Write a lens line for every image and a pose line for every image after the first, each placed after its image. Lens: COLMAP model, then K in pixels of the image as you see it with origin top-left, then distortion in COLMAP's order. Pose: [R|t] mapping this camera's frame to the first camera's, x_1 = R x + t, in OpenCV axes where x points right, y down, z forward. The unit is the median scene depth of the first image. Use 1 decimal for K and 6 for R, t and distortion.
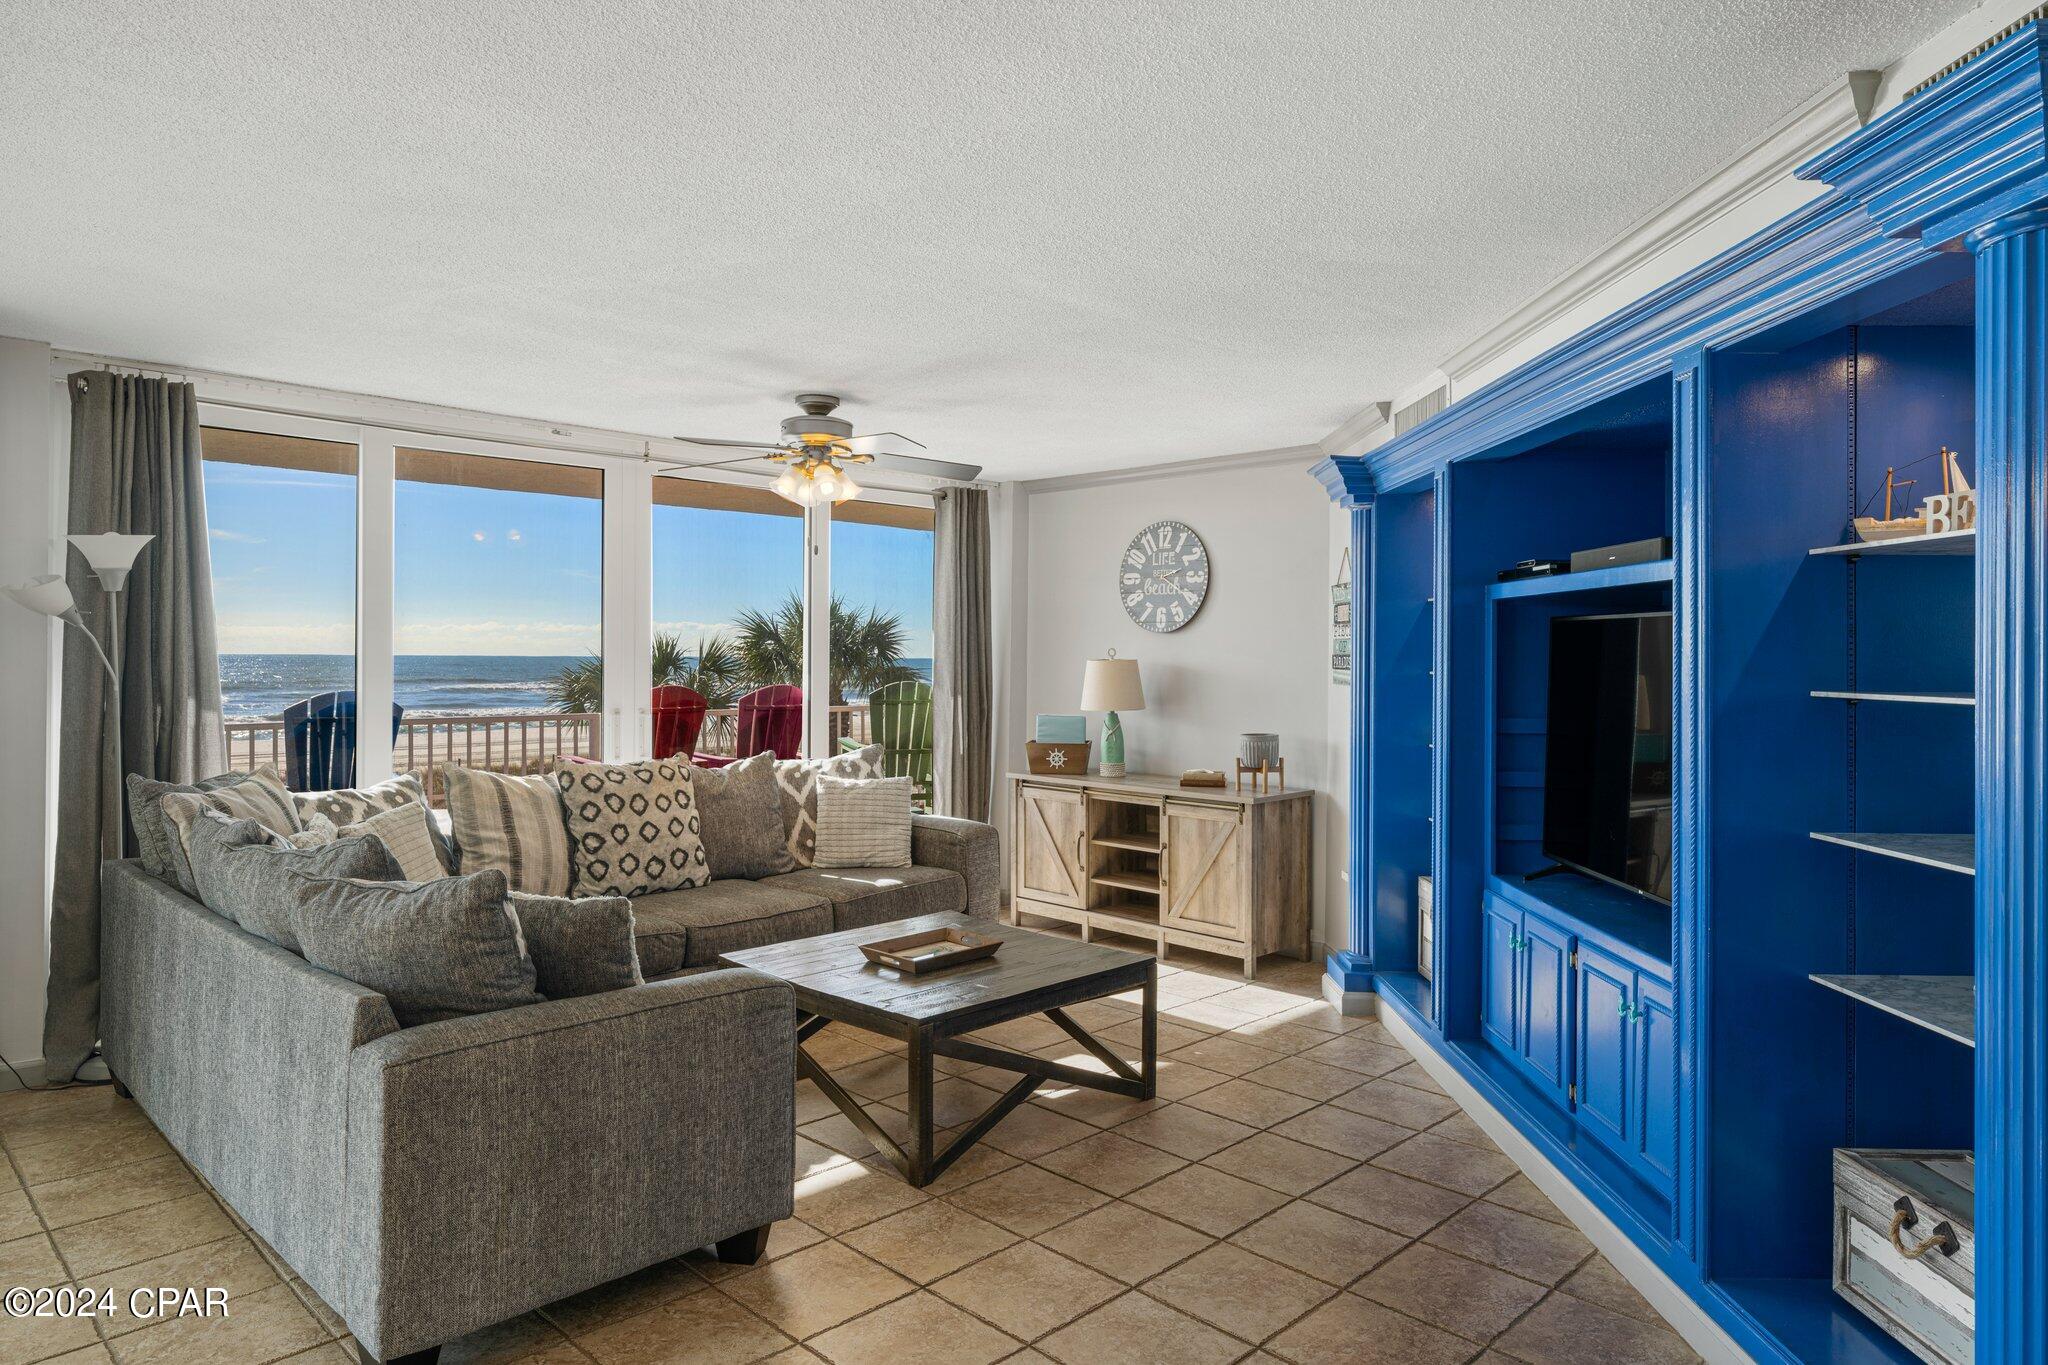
lens RADIAL K [[1272.1, 0, 1023.1], [0, 1272.1, 650.5], [0, 0, 1]] dist [-0.000641, -0.000177]
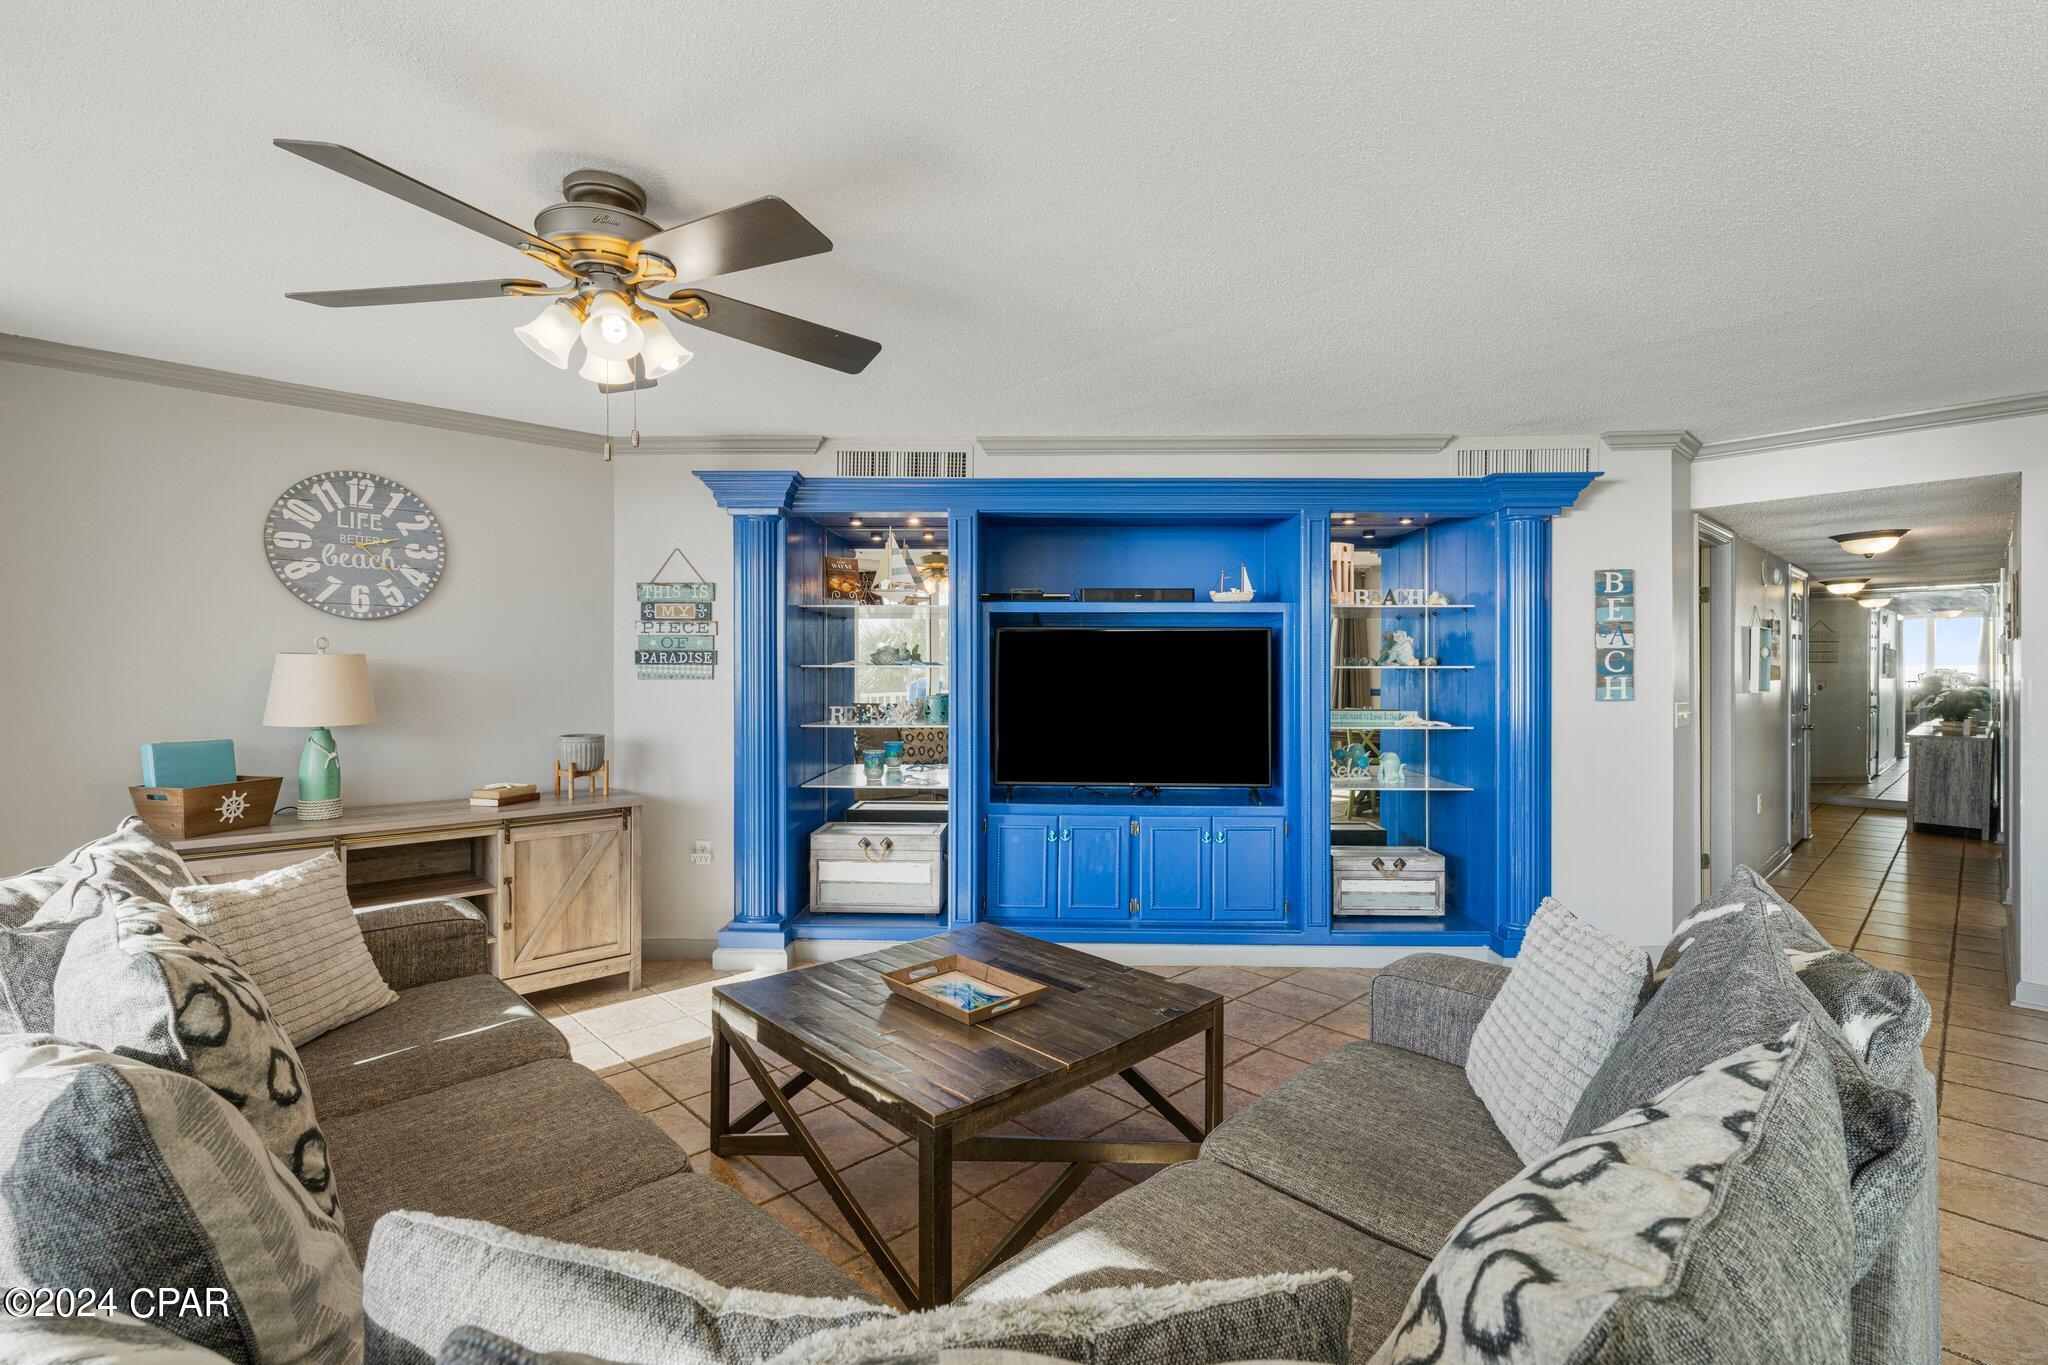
lens RADIAL K [[901.5, 0, 1024.0], [0, 901.5, 682.5], [0, 0, 1]] dist [-0.000310, -0.000051]
pose [[0.036580, -0.012457, 0.999253, -0.419187], [0.001928, 0.999921, 0.012395, 0.018258], [-0.999329, 0.001473, 0.036601, 0.597860]]
